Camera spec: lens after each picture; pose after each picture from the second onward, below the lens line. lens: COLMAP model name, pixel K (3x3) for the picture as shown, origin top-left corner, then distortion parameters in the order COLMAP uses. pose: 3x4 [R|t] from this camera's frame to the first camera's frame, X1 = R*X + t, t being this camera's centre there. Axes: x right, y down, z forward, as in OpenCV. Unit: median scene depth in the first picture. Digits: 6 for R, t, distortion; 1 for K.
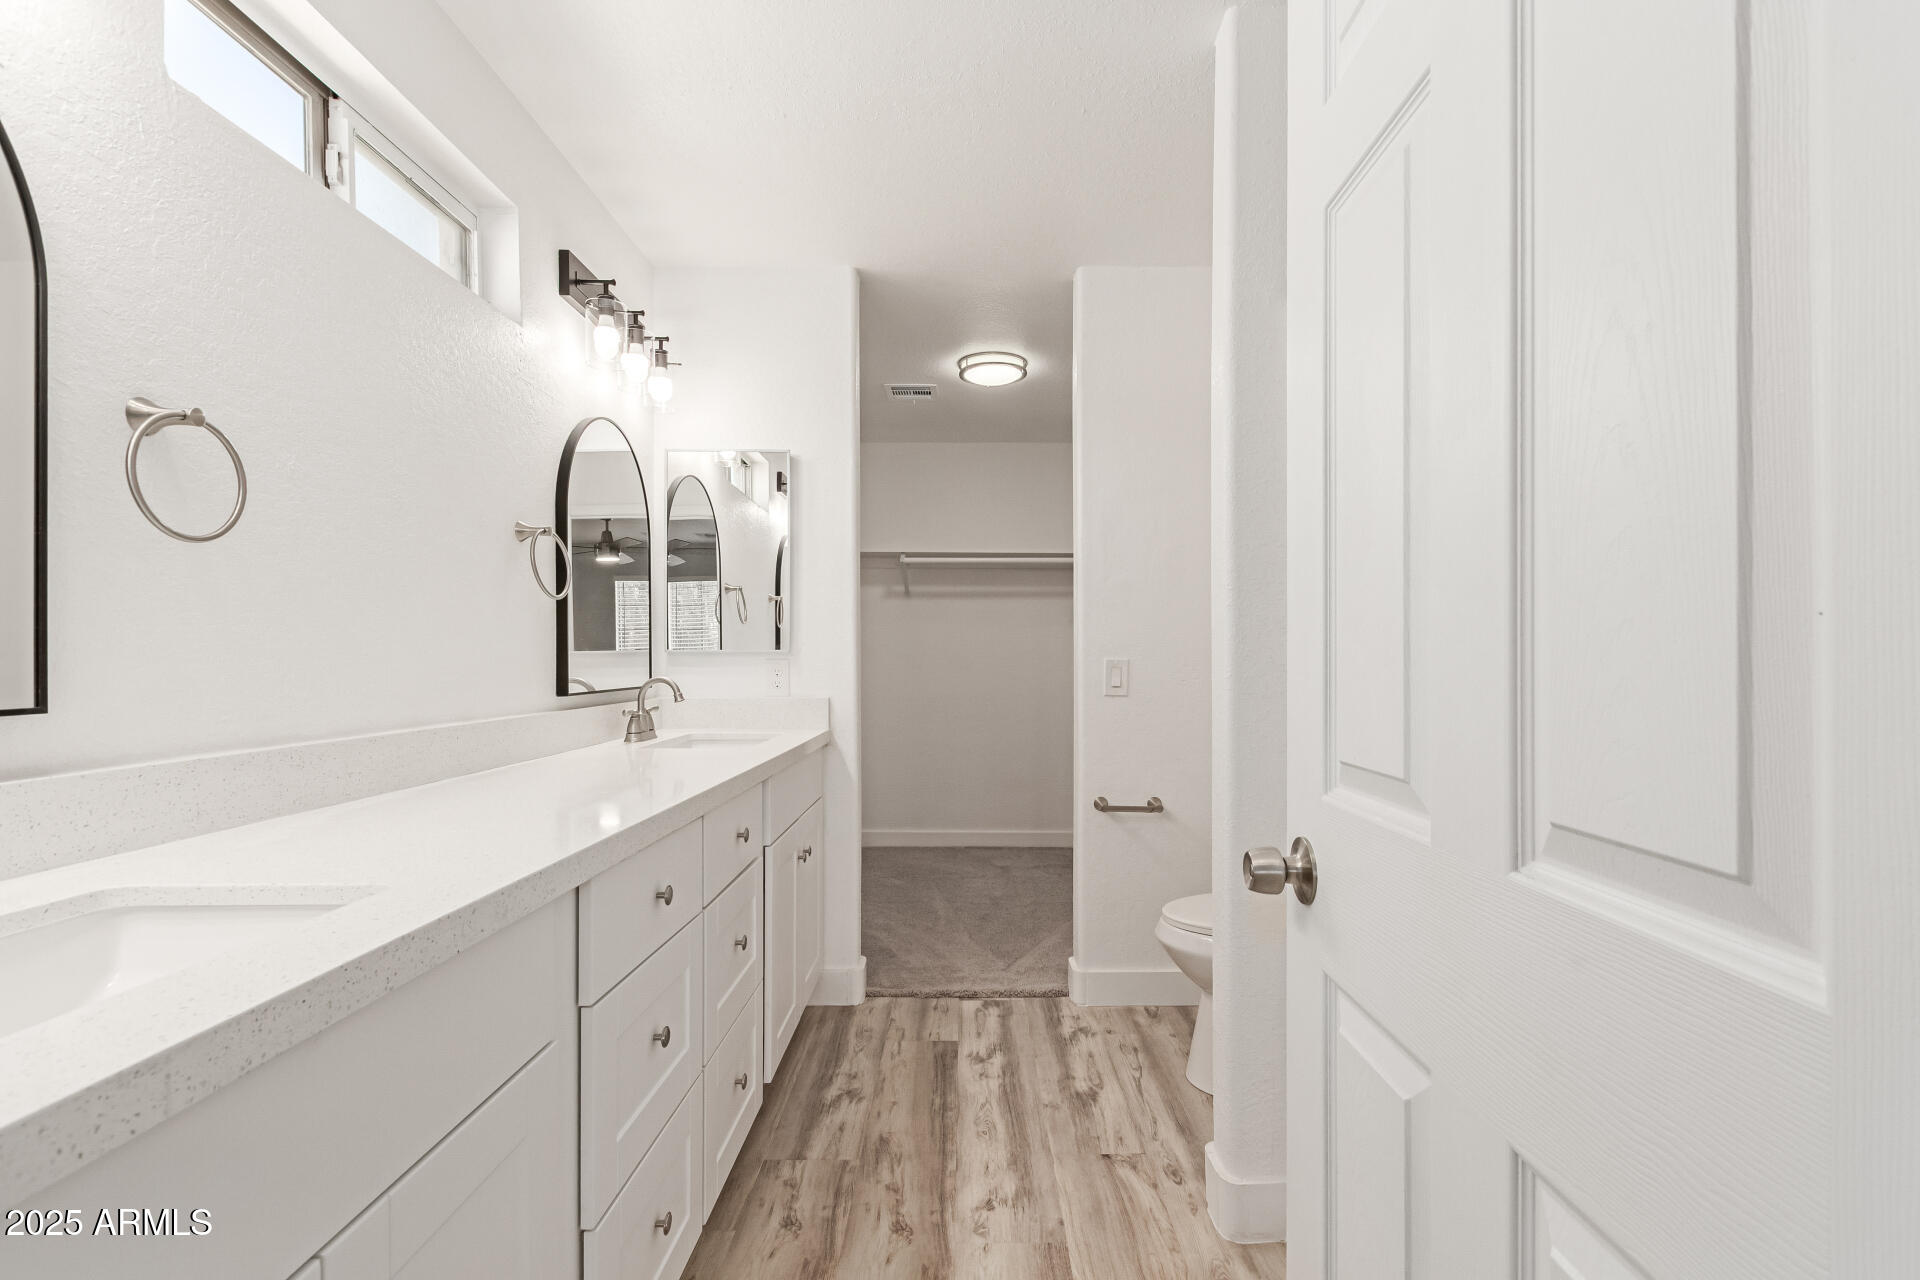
lens RADIAL K [[880.5, 0, 973.0], [0, 880.5, 658.8], [0, 0, 1]] dist [0.011803, -0.006351]
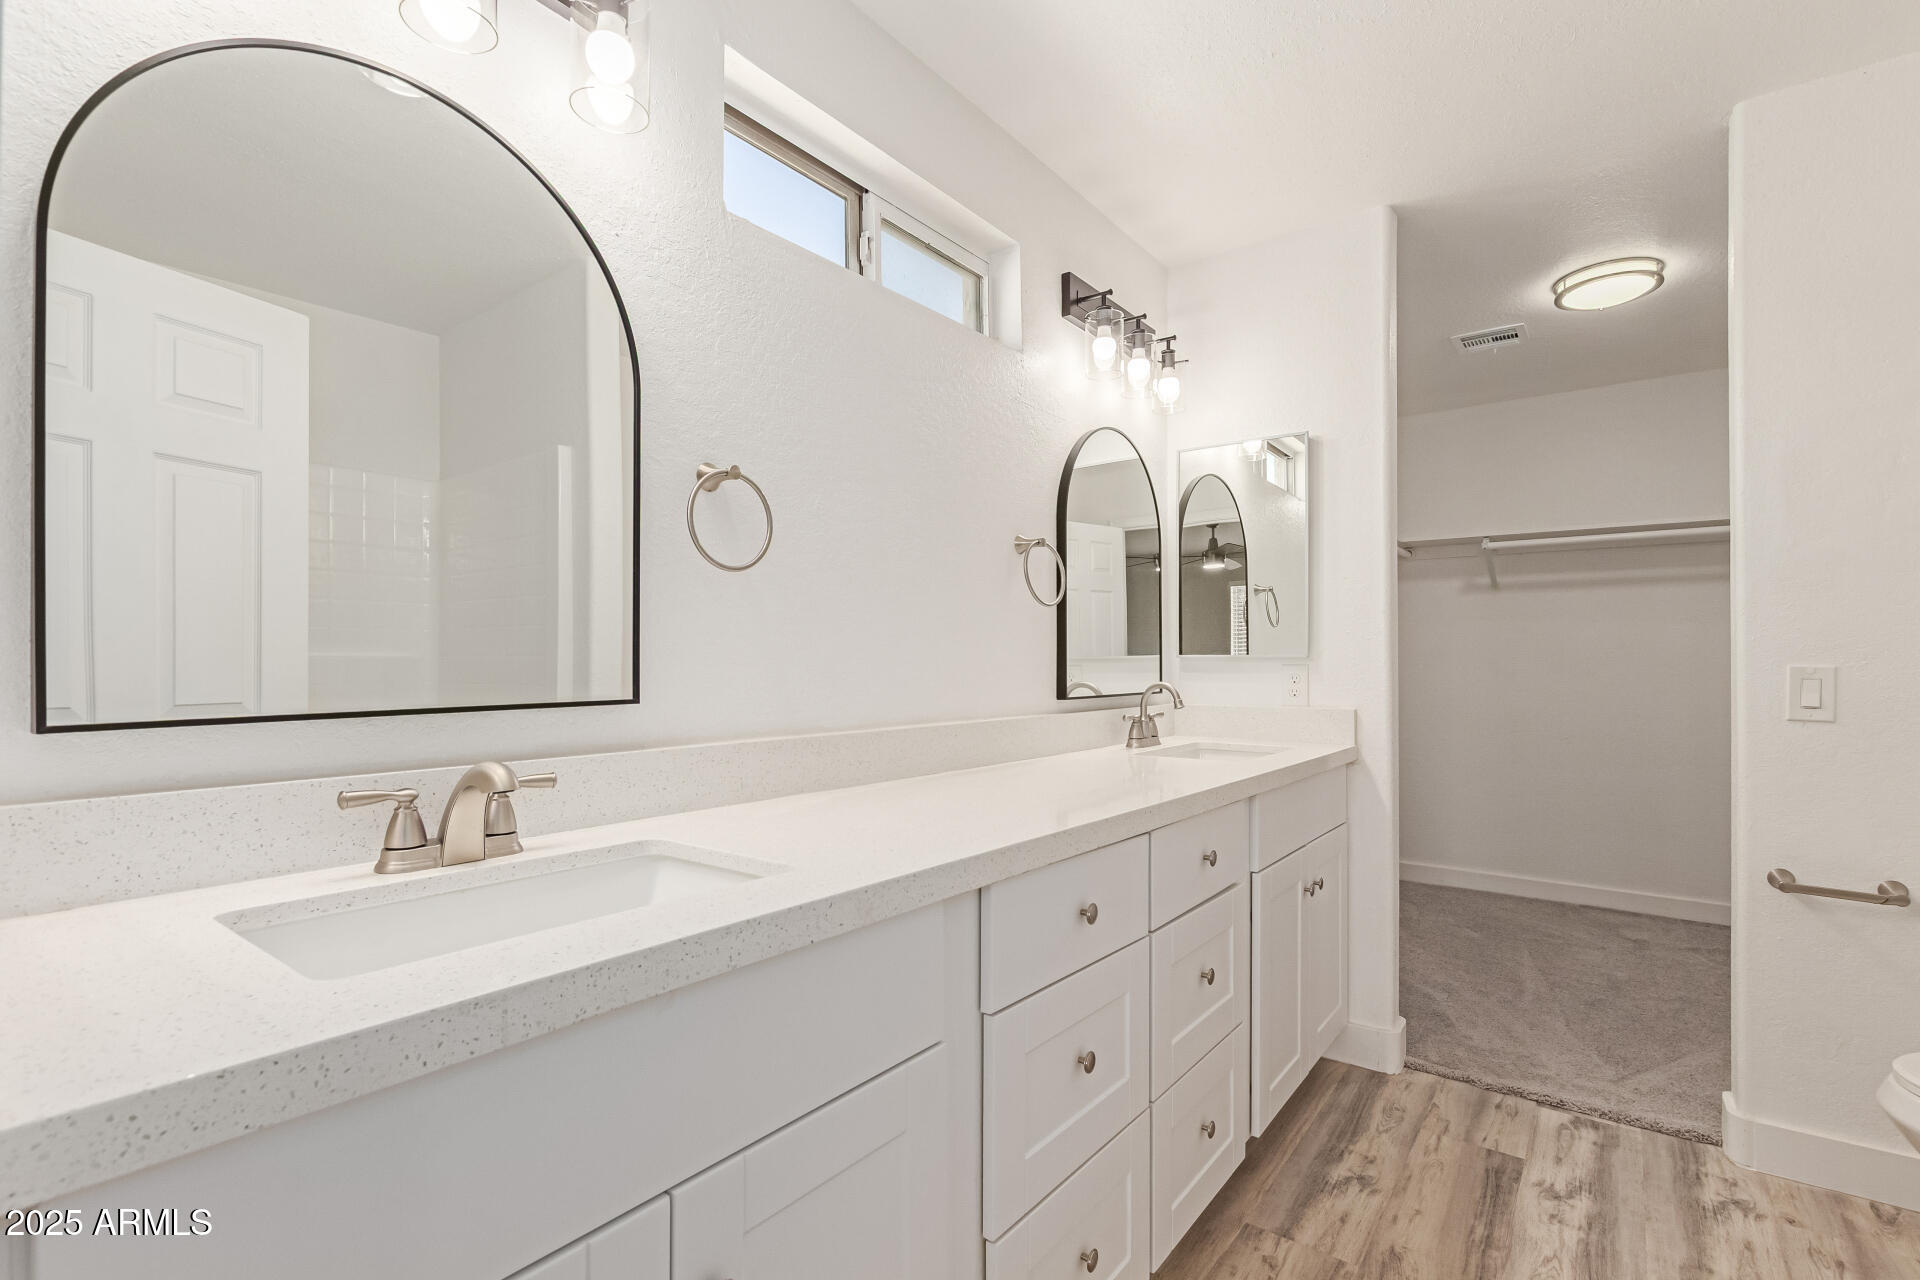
lens RADIAL K [[880.5, 0, 973.0], [0, 880.5, 658.8], [0, 0, 1]] dist [0.011803, -0.006351]
pose [[0.797701, -0.001589, -0.603051, 0.067736], [-0.002042, 0.999984, -0.005336, -0.000325], [0.603049, 0.005488, 0.797685, 0.090051]]
